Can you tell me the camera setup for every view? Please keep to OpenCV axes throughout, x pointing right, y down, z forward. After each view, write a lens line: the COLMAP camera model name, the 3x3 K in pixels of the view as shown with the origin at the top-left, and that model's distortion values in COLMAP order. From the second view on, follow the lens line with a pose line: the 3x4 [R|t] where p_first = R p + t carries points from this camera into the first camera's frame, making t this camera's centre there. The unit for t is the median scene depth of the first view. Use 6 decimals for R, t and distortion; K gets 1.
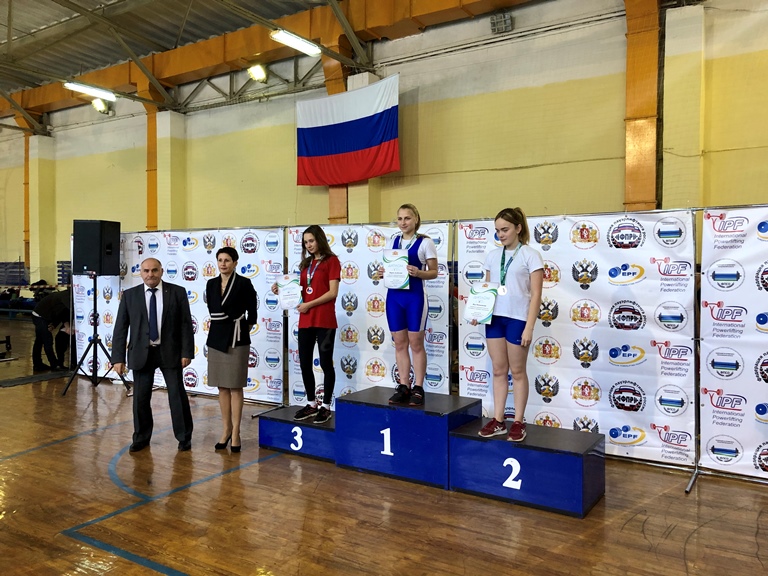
lens RADIAL K [[625.9, 0, 384.8], [0, 625.9, 273.5], [0, 0, 1]] dist [0.025230, -0.015221]
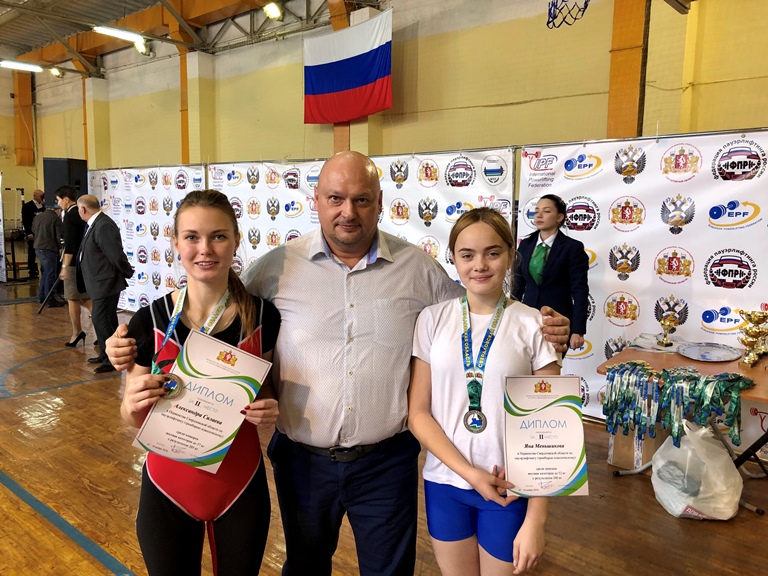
lens RADIAL K [[625.9, 0, 383.5], [0, 625.9, 273.4], [0, 0, 1]] dist [0.025230, -0.015221]
pose [[0.989249, 0.026558, -0.143812, 0.359582], [-0.012604, 0.995196, 0.097086, 0.002951], [0.145700, -0.094230, 0.984831, -0.032889]]
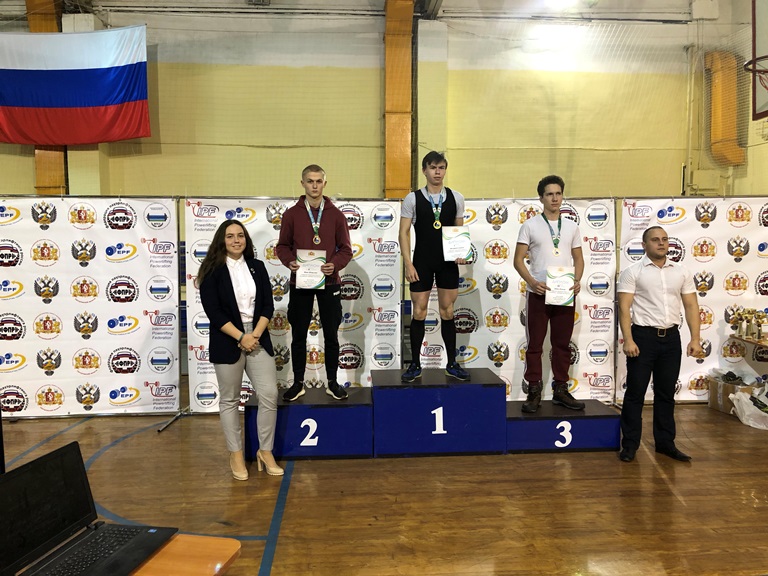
lens RADIAL K [[625.9, 0, 383.0], [0, 625.9, 276.0], [0, 0, 1]] dist [0.025230, -0.015221]
pose [[0.809696, -0.030595, 0.586051, -0.518797], [0.011282, 0.999267, 0.036579, 0.001251], [-0.586741, -0.023006, 0.809448, 0.208264]]
